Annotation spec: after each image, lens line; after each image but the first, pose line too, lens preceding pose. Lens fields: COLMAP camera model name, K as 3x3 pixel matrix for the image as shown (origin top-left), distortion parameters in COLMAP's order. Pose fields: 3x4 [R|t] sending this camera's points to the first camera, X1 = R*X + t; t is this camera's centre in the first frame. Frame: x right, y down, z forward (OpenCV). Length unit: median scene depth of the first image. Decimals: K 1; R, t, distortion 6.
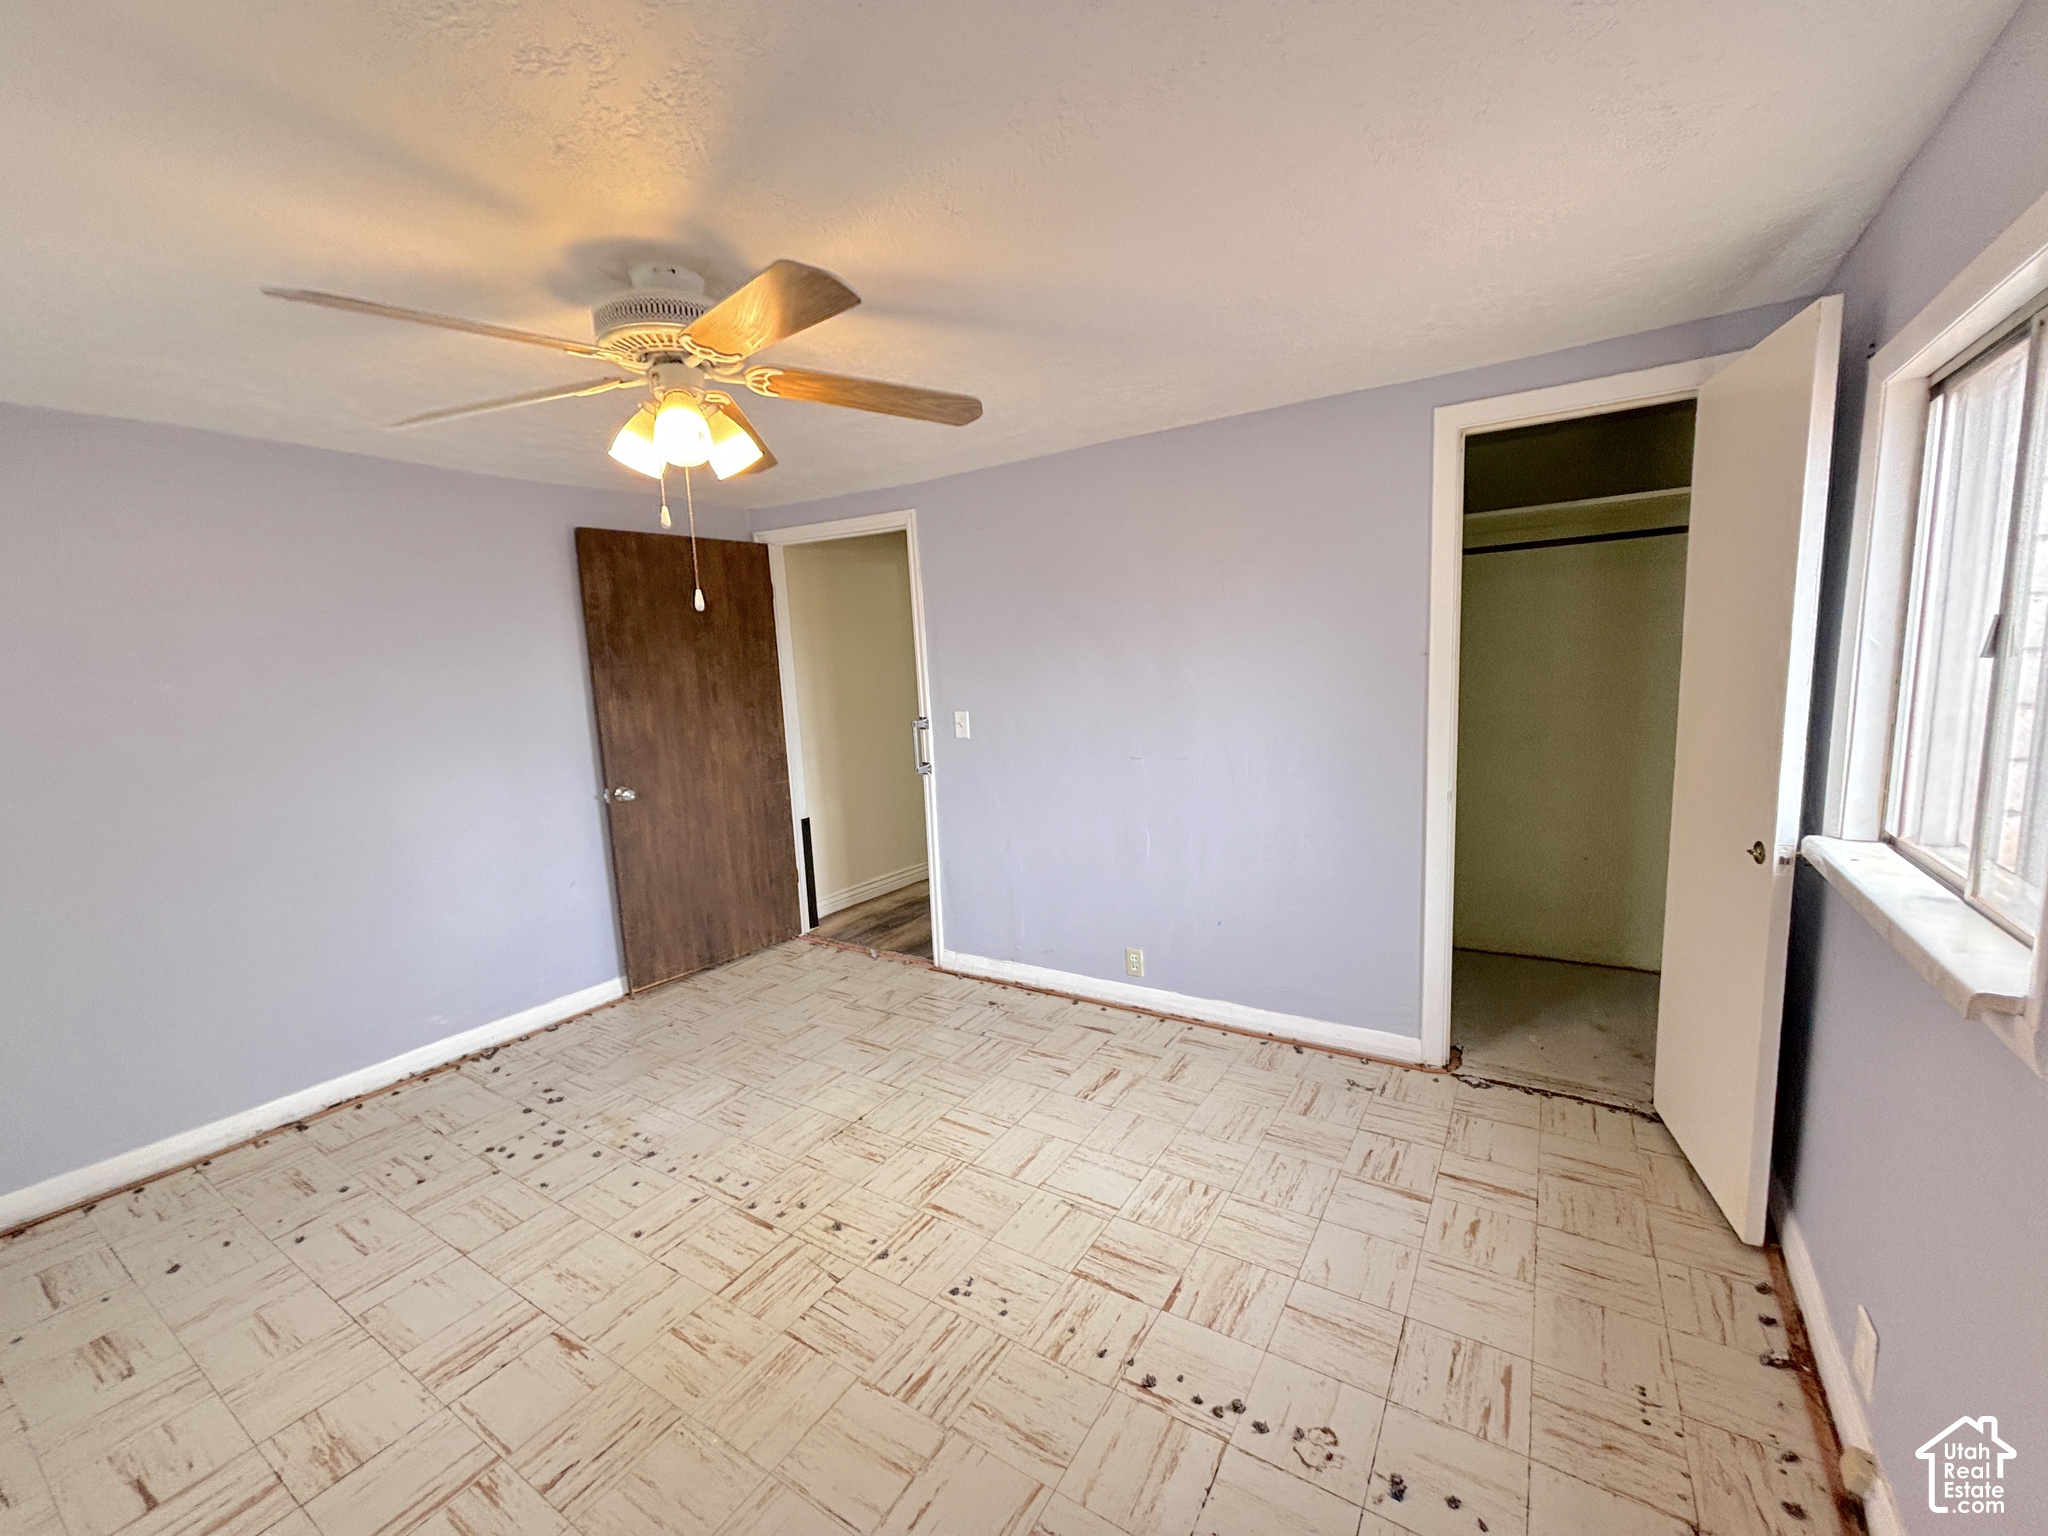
lens RADIAL K [[827.0, 0, 1028.8], [0, 827.0, 772.1], [0, 0, 1]] dist [-0.004106, -0.000726]
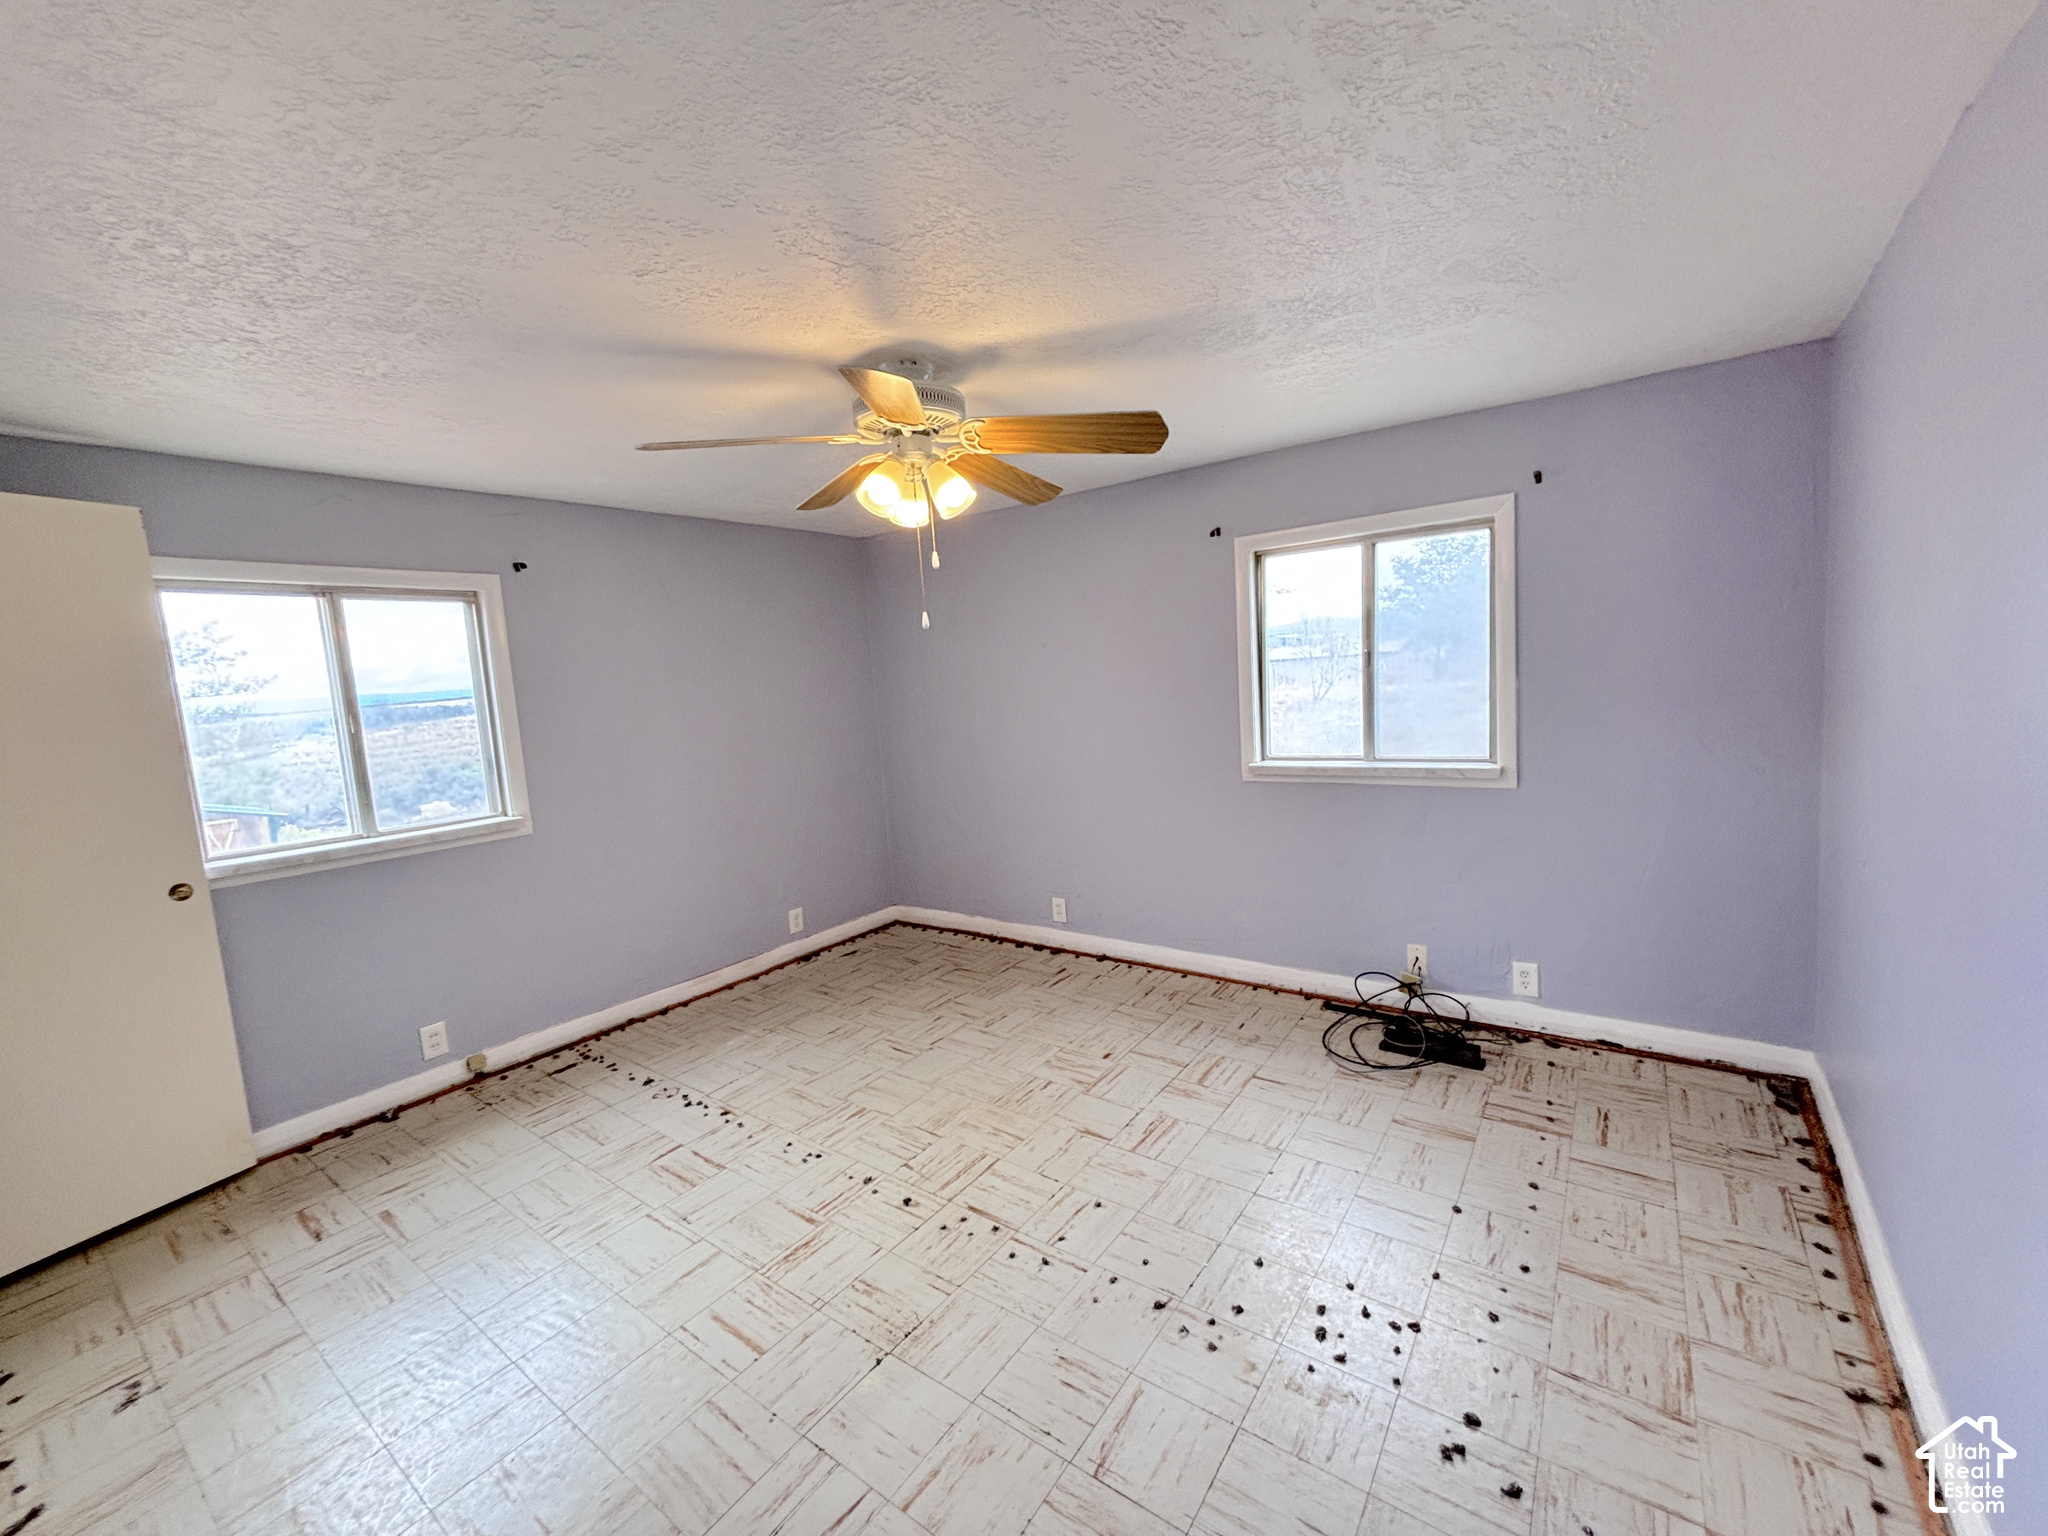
lens RADIAL K [[827.0, 0, 1023.5], [0, 827.0, 769.1], [0, 0, 1]] dist [-0.004106, -0.000726]
pose [[-0.992529, 0.095195, 0.076310, -0.518351], [0.111064, 0.963858, 0.242164, -0.231793], [-0.050499, 0.248830, -0.967230, 1.893327]]
